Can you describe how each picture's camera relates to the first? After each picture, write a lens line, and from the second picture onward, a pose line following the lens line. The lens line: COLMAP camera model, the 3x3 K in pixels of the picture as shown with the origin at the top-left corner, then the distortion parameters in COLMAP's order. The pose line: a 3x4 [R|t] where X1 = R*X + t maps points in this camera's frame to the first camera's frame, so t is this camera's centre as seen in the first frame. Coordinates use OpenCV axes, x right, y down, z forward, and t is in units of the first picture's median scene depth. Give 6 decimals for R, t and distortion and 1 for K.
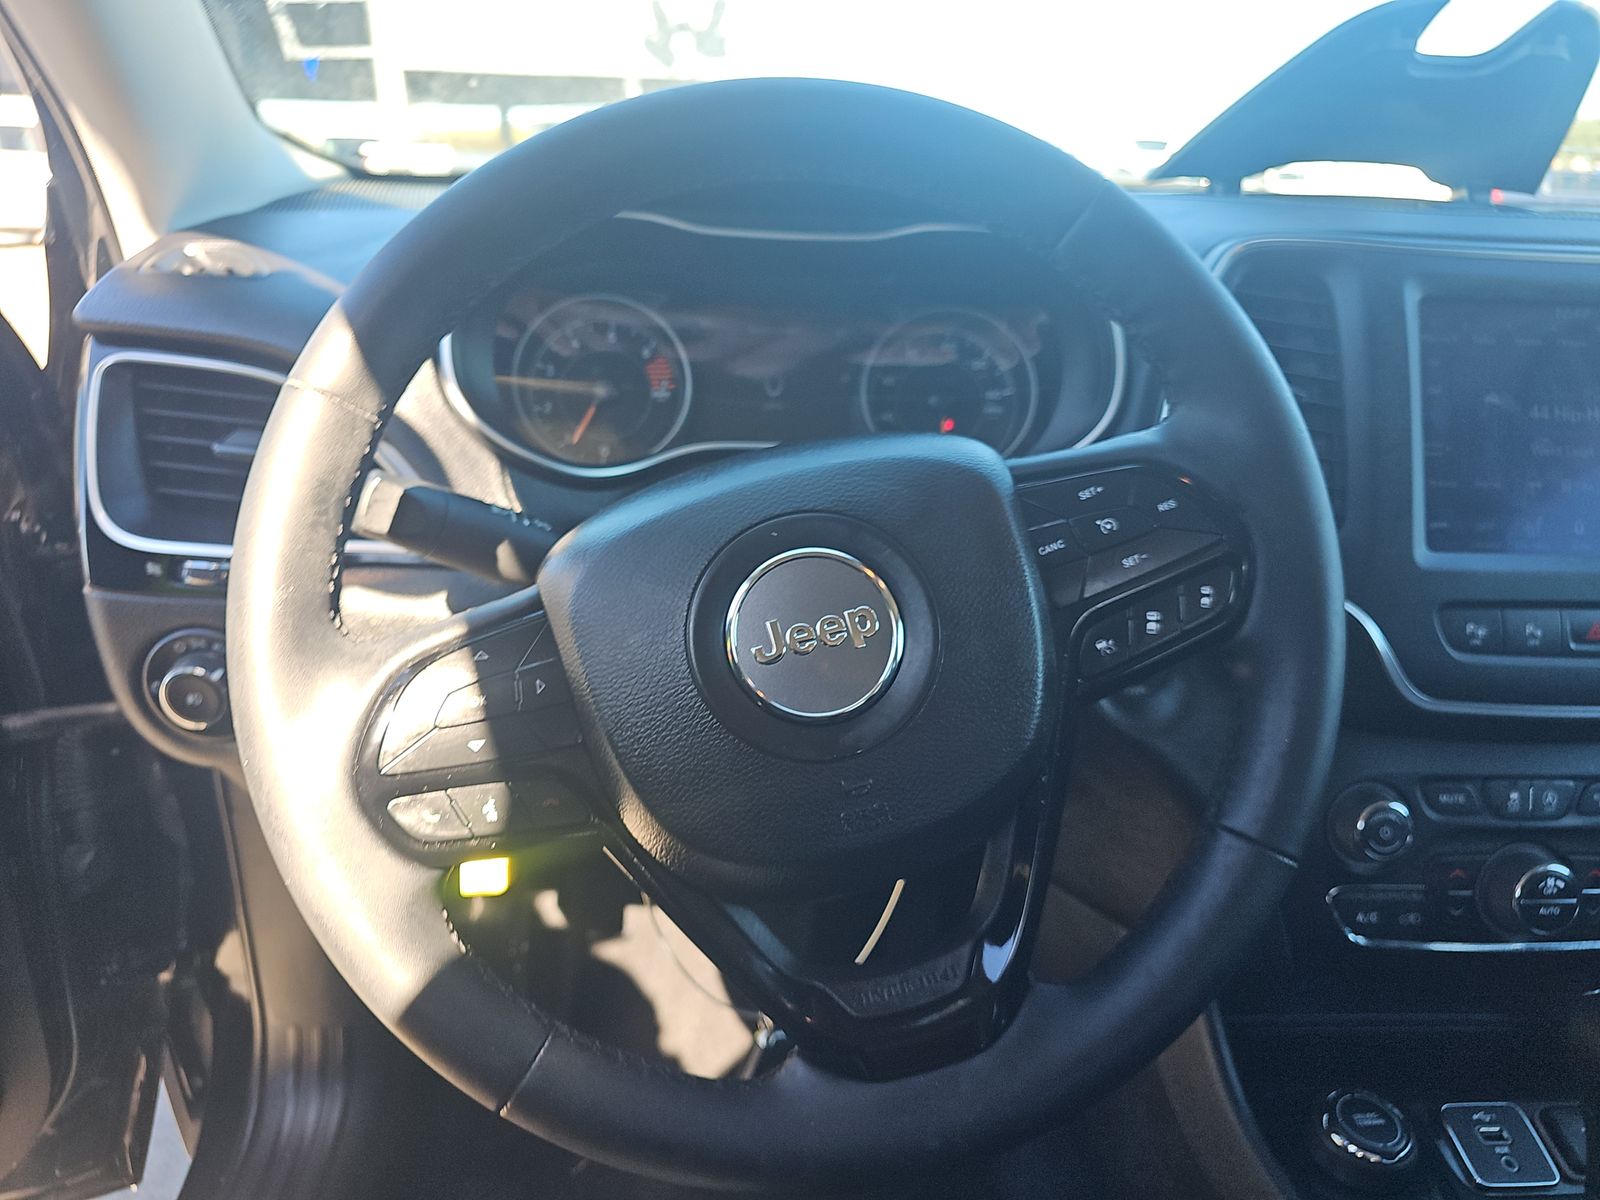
lens RADIAL K [[1081.3, 0, 788.5], [0, 1081.3, 609.5], [0, 0, 1]] dist [0.052158, -0.019476]
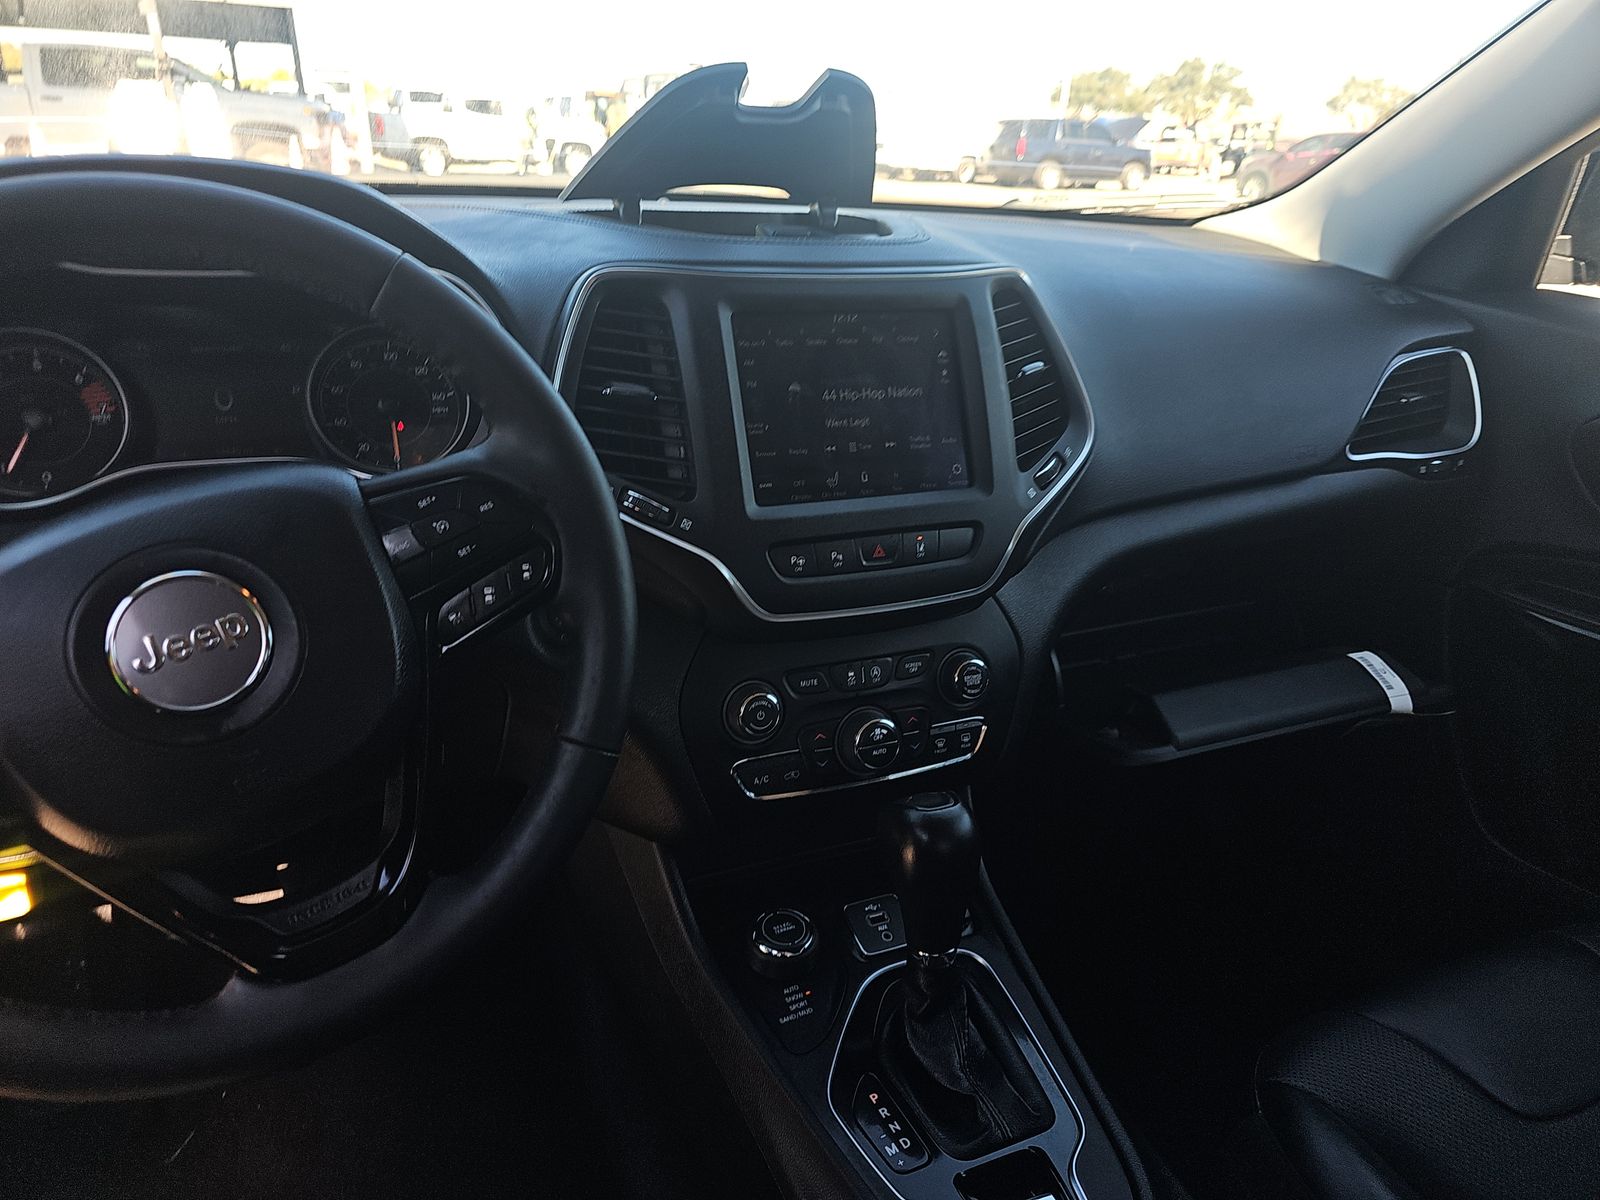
lens RADIAL K [[1081.3, 0, 792.3], [0, 1081.3, 609.6], [0, 0, 1]] dist [0.052158, -0.019476]
pose [[0.945382, -0.131549, 0.298241, 0.198556], [0.115280, 0.990751, 0.071580, -0.015976], [-0.304899, -0.033289, 0.951803, -0.257881]]
